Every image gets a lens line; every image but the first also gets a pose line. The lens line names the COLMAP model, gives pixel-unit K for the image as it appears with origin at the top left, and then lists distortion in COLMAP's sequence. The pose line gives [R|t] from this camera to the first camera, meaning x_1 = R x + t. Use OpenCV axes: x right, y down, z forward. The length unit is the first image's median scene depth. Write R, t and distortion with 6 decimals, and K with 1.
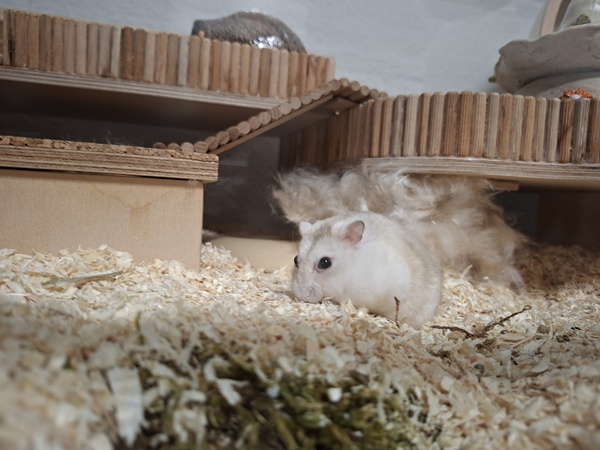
lens RADIAL K [[420.2, 0, 296.2], [0, 420.2, 212.6], [0, 0, 1]] dist [0.044574, -0.099871]
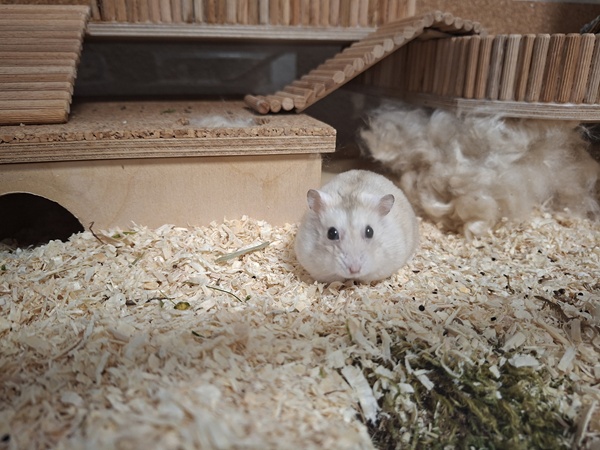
lens RADIAL K [[420.2, 0, 296.2], [0, 420.2, 212.6], [0, 0, 1]] dist [0.044574, -0.099871]
pose [[0.996442, -0.027128, -0.079790, -0.156597], [0.048191, 0.960124, 0.275389, -0.174893], [0.069138, -0.278255, 0.958016, -0.073258]]
